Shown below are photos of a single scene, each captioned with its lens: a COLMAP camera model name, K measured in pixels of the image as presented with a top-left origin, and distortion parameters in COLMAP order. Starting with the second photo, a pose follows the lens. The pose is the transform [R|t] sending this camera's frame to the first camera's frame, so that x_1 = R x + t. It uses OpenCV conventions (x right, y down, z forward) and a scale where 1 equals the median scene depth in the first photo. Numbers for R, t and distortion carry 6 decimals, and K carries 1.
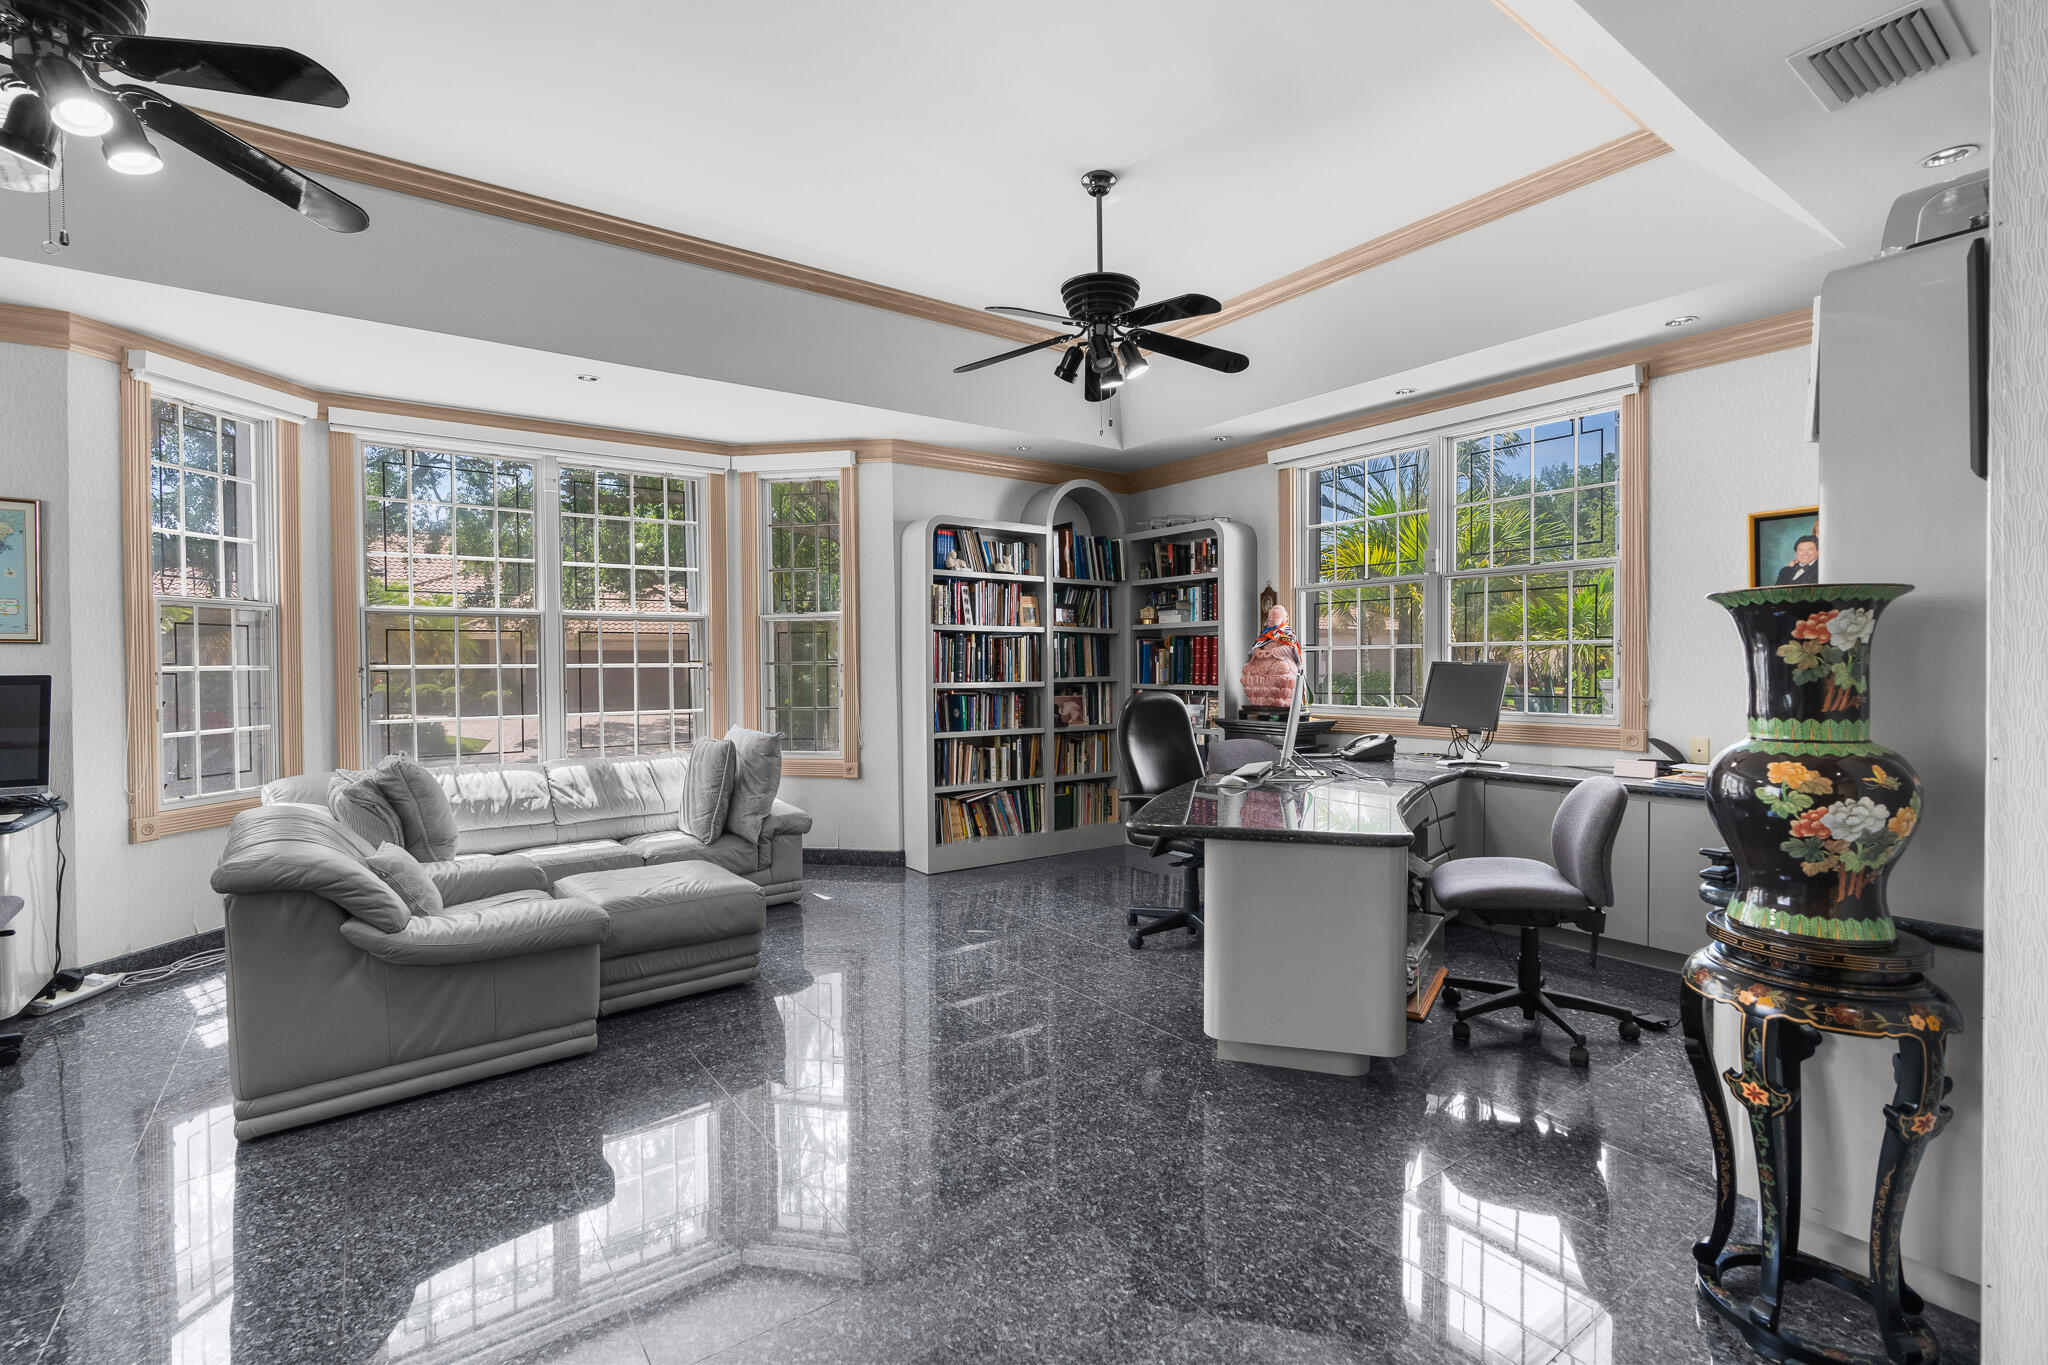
lens RADIAL K [[930.9, 0, 1021.2], [0, 930.9, 676.1], [0, 0, 1]] dist [-0.008997, 0.004468]
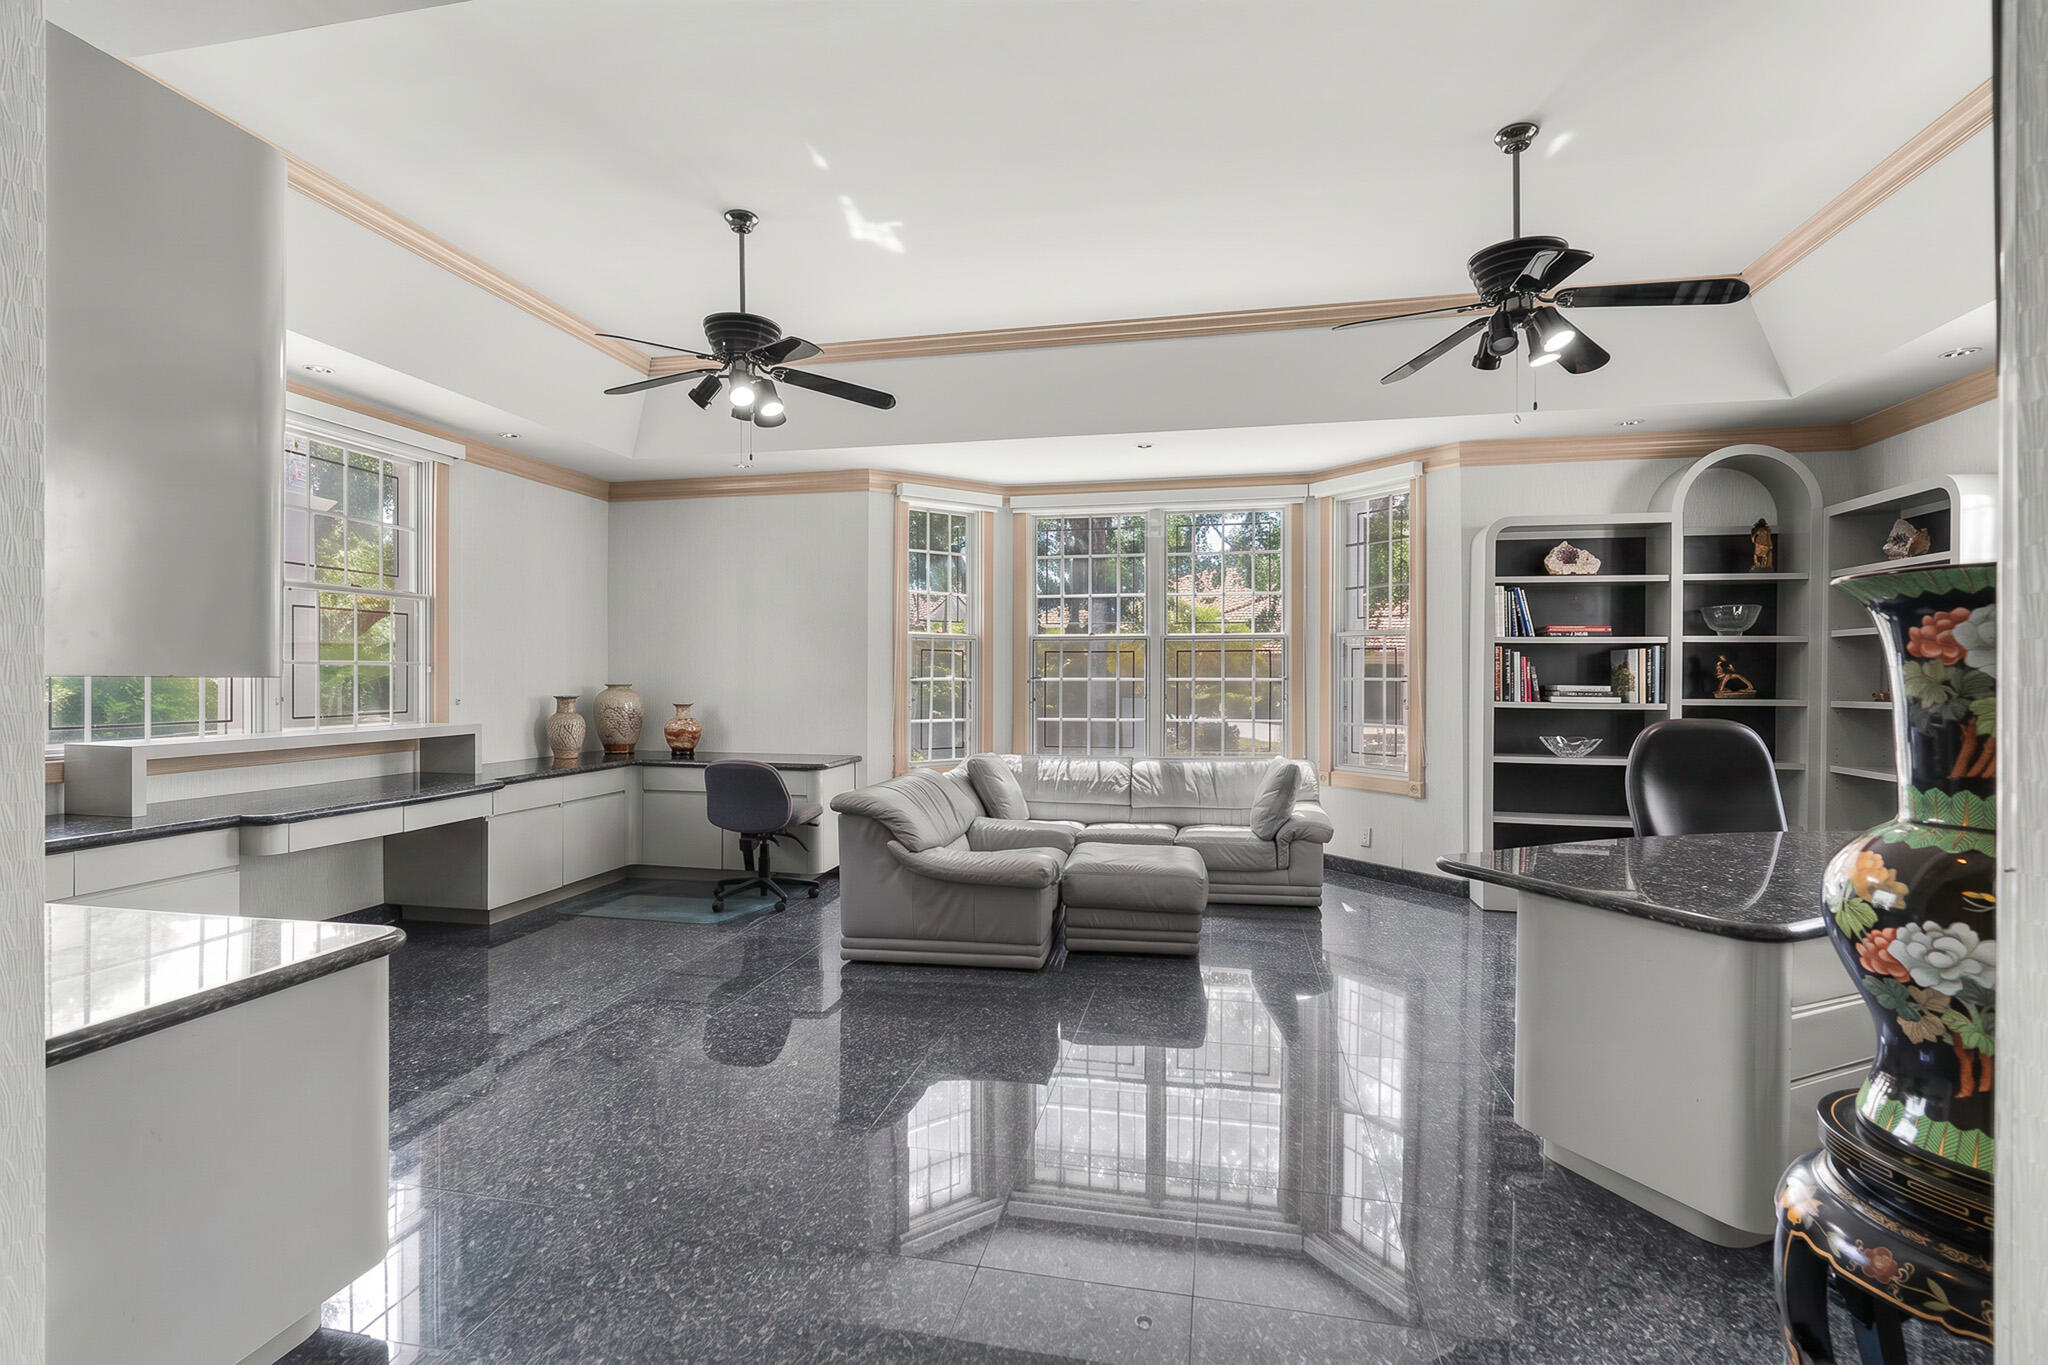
lens RADIAL K [[930.9, 0, 1020.9], [0, 930.9, 679.6], [0, 0, 1]] dist [-0.008997, 0.004468]
pose [[0.669513, 0.009980, -0.742734, 0.332242], [-0.017650, 0.999841, -0.002475, -0.004734], [0.742591, 0.014766, 0.669582, 0.053735]]
